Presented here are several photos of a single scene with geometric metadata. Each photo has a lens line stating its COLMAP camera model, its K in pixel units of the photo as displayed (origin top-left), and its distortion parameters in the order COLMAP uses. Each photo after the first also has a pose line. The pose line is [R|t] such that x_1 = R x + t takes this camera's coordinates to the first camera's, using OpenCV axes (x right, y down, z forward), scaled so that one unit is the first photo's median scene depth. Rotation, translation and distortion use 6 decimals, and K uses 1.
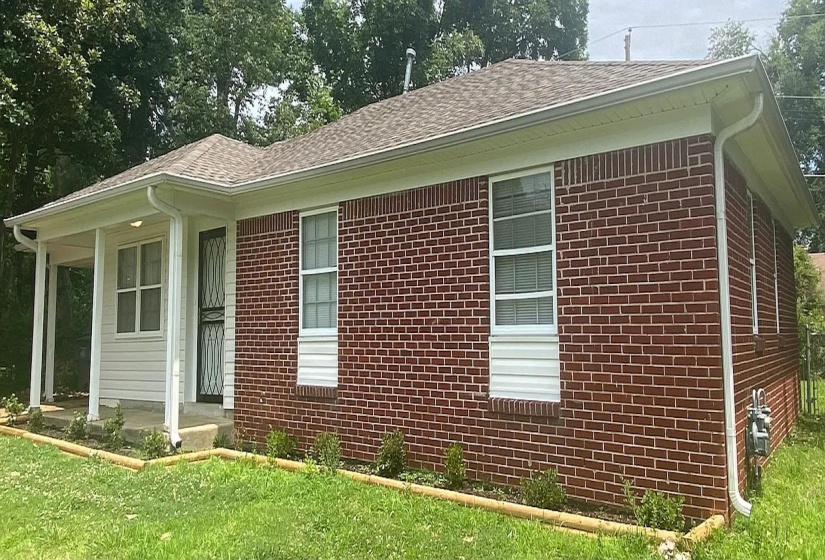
lens RADIAL K [[607.9, 0, 408.4], [0, 607.9, 278.2], [0, 0, 1]] dist [0.081247, -0.002654]
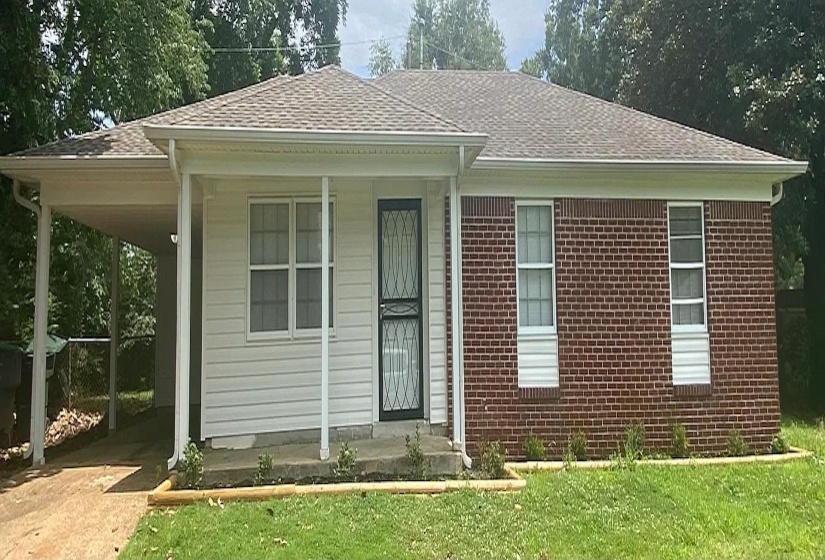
lens RADIAL K [[475.8, 0, 402.1], [0, 475.8, 300.4], [0, 0, 1]] dist [0.034880, -0.006011]
pose [[0.723388, 0.045779, 0.688923, -0.821254], [-0.056380, 0.998384, -0.007142, 0.059827], [-0.688136, -0.033676, 0.724800, 0.616018]]
